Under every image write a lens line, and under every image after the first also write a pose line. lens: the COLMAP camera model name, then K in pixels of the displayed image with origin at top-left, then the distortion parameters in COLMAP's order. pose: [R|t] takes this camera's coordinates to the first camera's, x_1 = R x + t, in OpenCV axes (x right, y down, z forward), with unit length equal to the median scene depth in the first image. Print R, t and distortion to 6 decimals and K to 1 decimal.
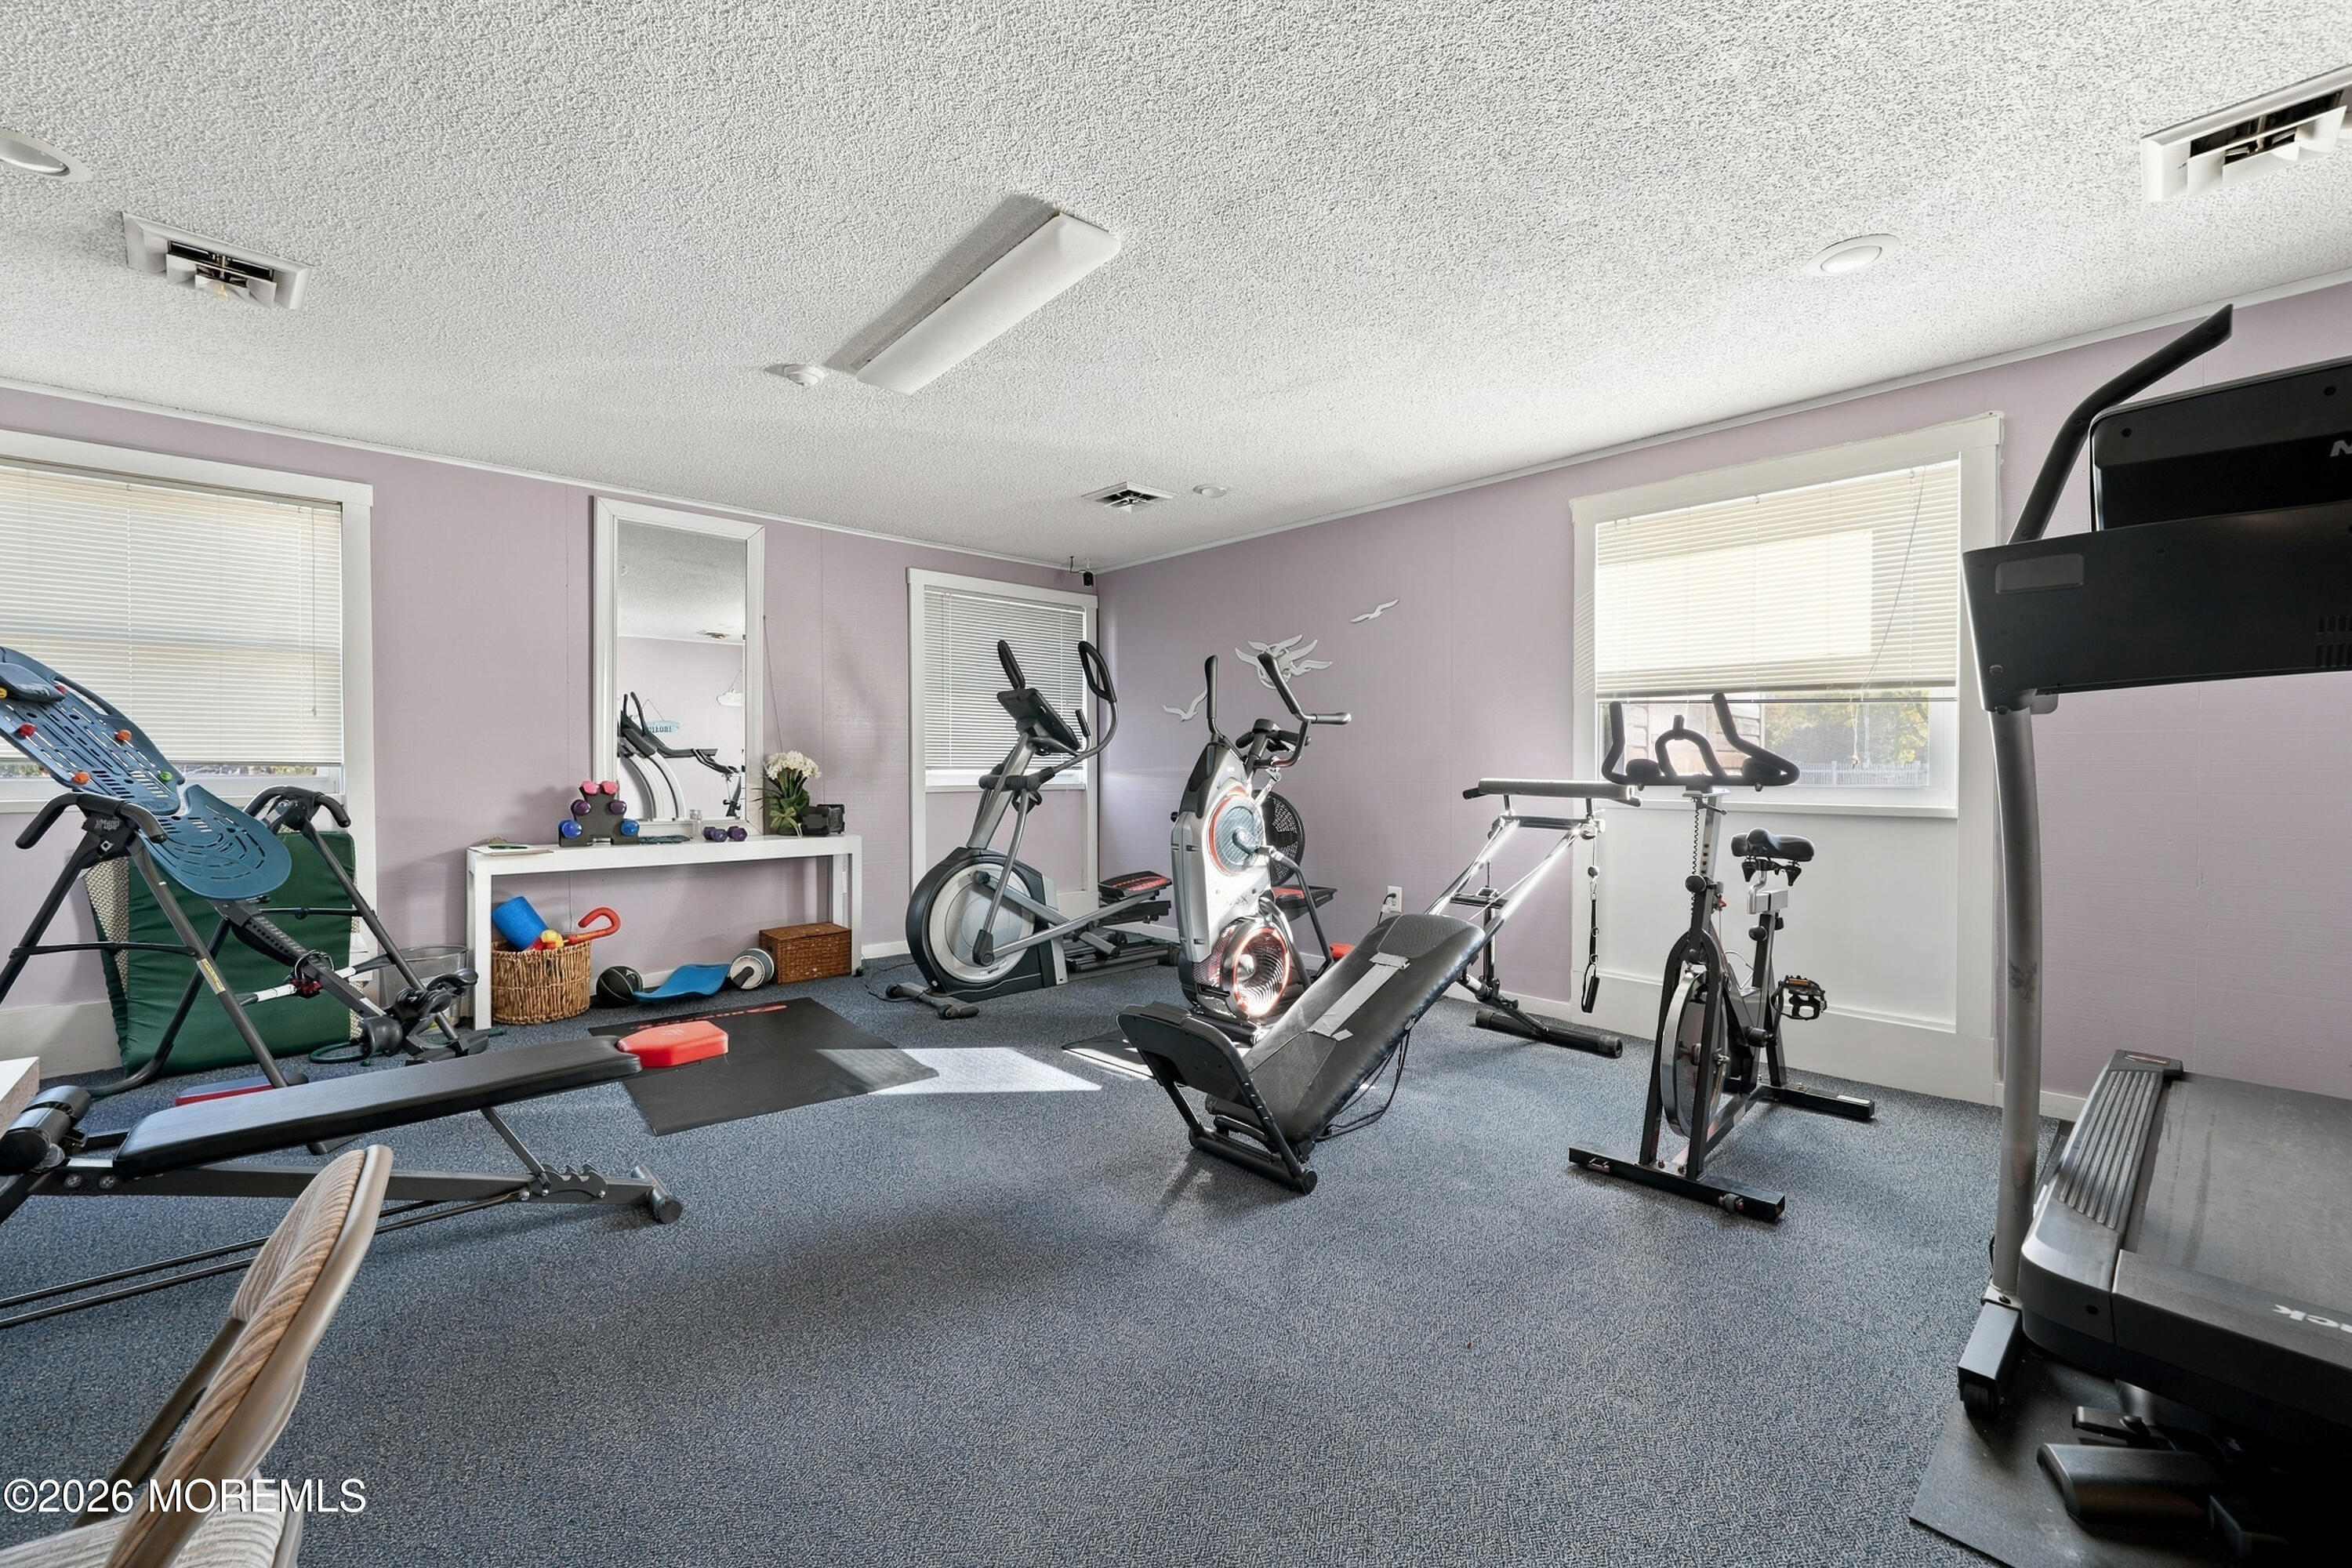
lens RADIAL K [[952.5, 0, 1161.2], [0, 952.5, 765.0], [0, 0, 1]] dist [0.000991, -0.000021]
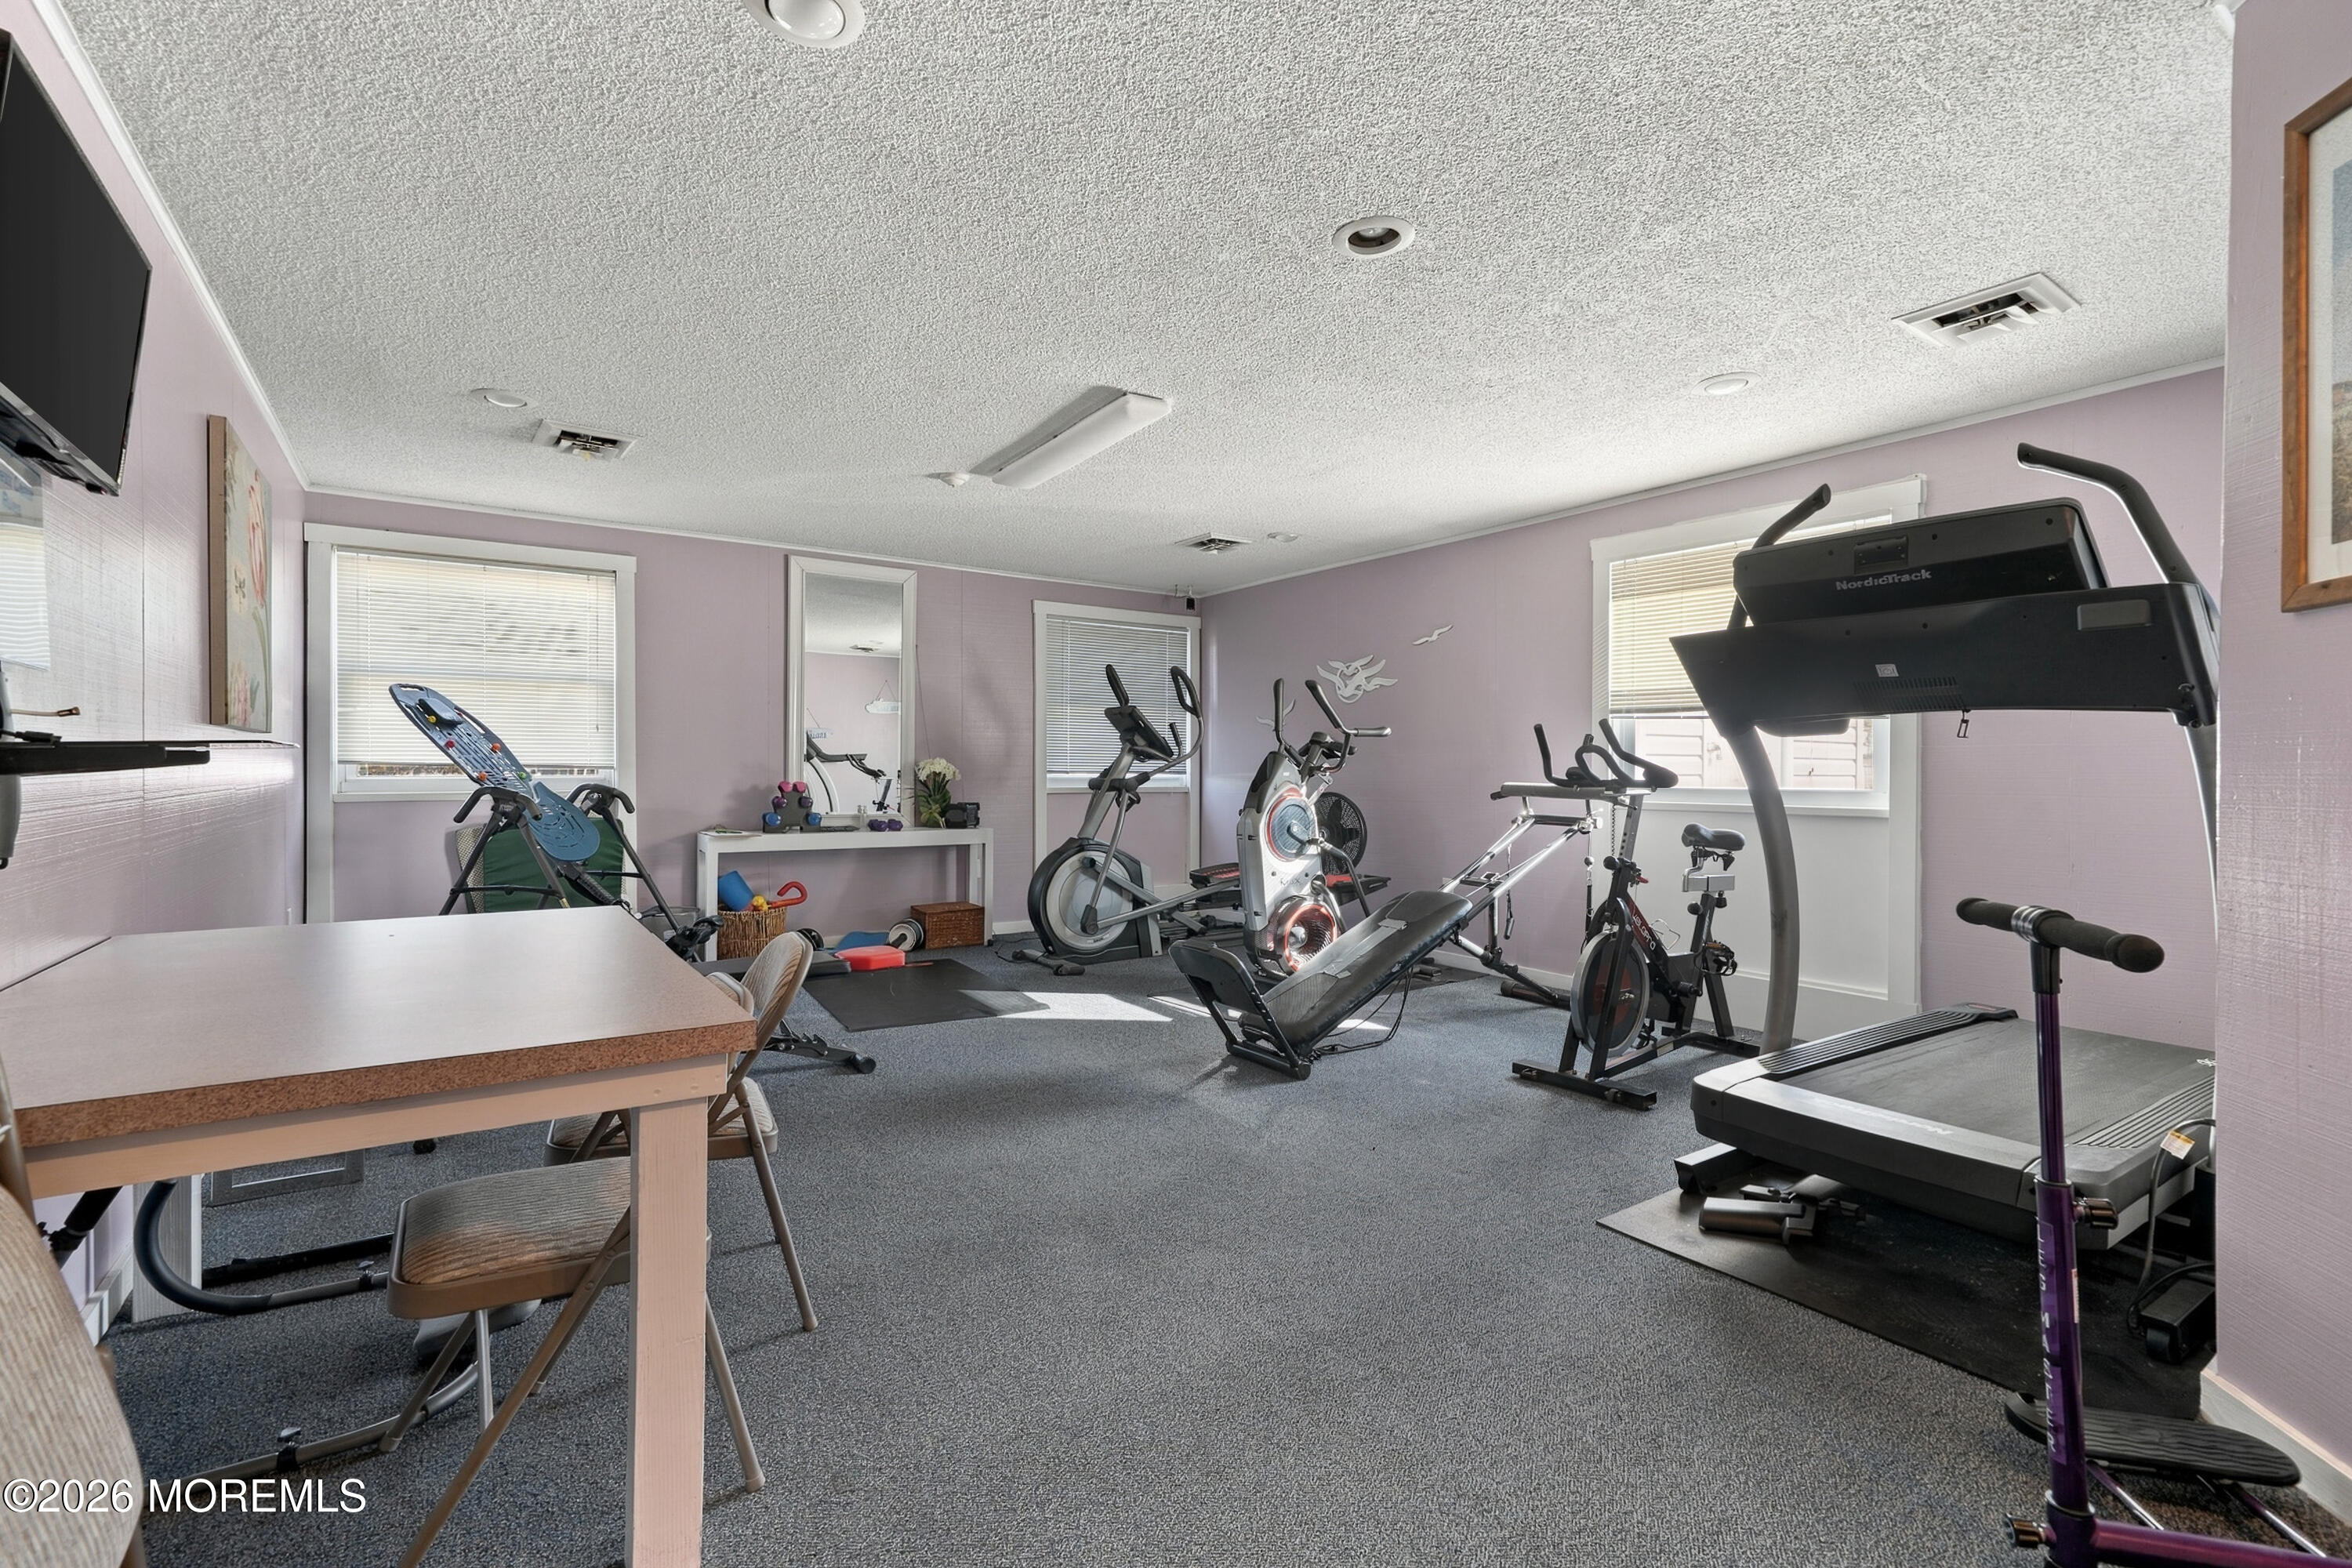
lens RADIAL K [[1005.5, 0, 1170.1], [0, 1005.5, 751.3], [0, 0, 1]] dist [0.011847, 0.000101]
pose [[0.991427, 0.001084, -0.130656, 0.090351], [-0.003446, 0.999835, -0.017856, -0.001008], [0.130615, 0.018154, 0.991267, -0.287821]]
